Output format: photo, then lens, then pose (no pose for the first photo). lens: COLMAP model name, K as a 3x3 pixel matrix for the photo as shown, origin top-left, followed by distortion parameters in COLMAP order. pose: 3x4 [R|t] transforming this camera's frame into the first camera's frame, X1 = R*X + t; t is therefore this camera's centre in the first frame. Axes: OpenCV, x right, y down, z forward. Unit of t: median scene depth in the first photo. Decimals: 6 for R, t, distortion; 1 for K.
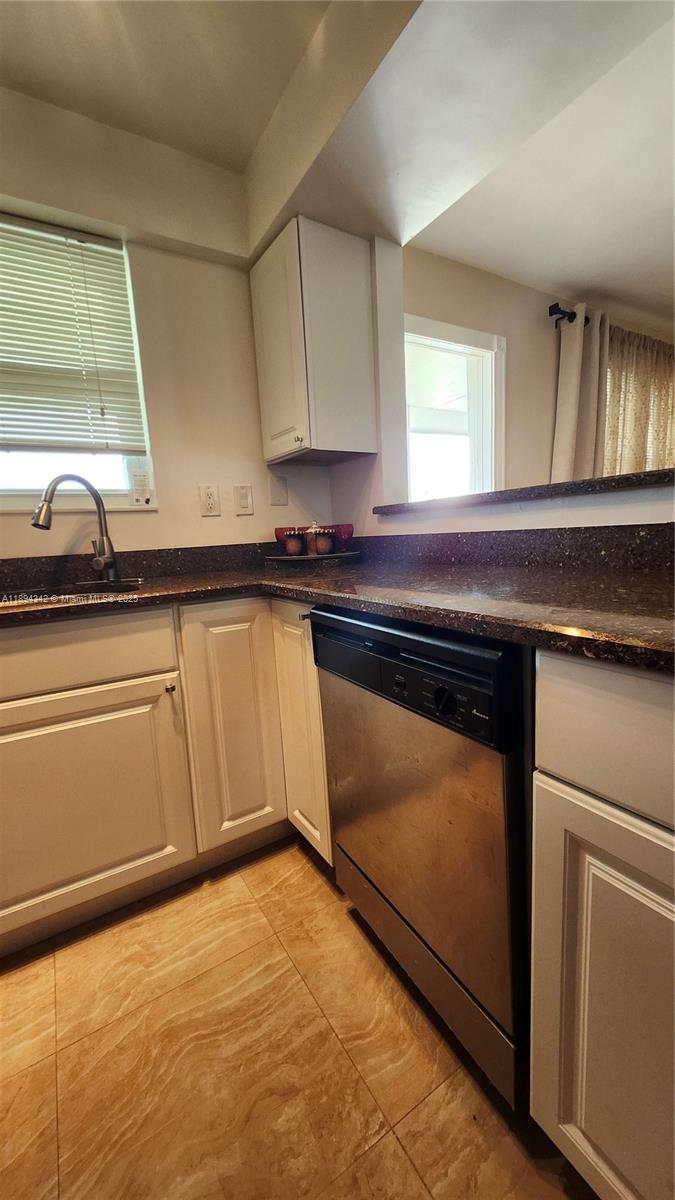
lens RADIAL K [[464.5, 0, 338.7], [0, 464.5, 600.9], [0, 0, 1]] dist [0.001023, 0.000022]
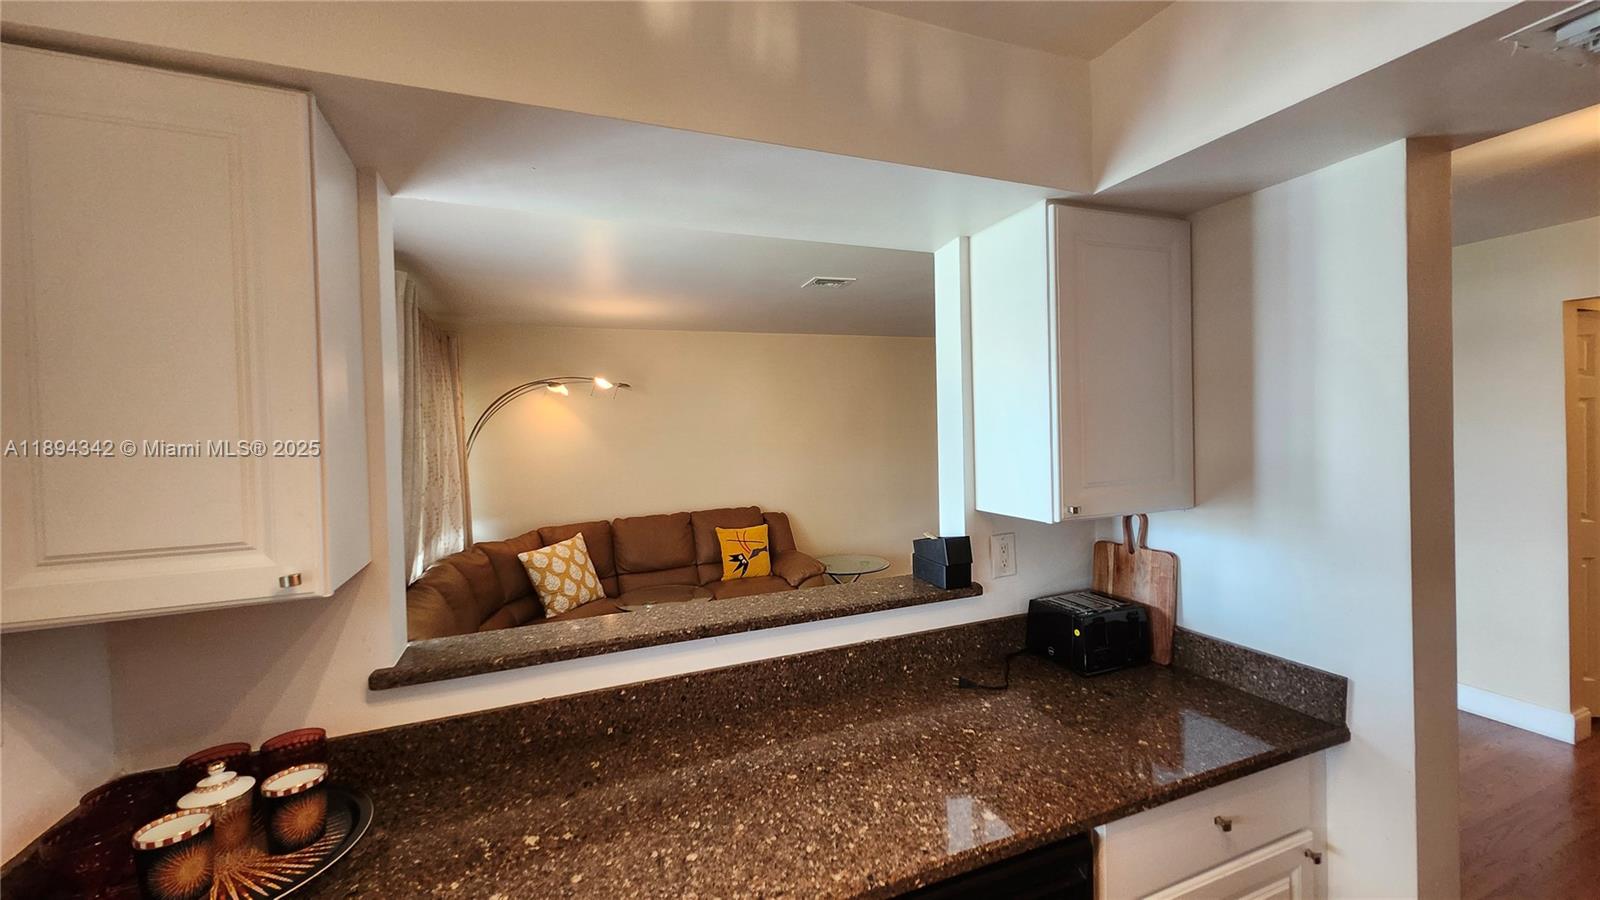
lens RADIAL K [[619.4, 0, 802.8], [0, 619.4, 448.1], [0, 0, 1]] dist [0.001023, 0.000022]
pose [[0.158736, 0.028917, 0.986898, -0.776998], [0.176415, 0.982654, -0.057168, -0.504258], [-0.971432, 0.183178, 0.150881, 0.684808]]
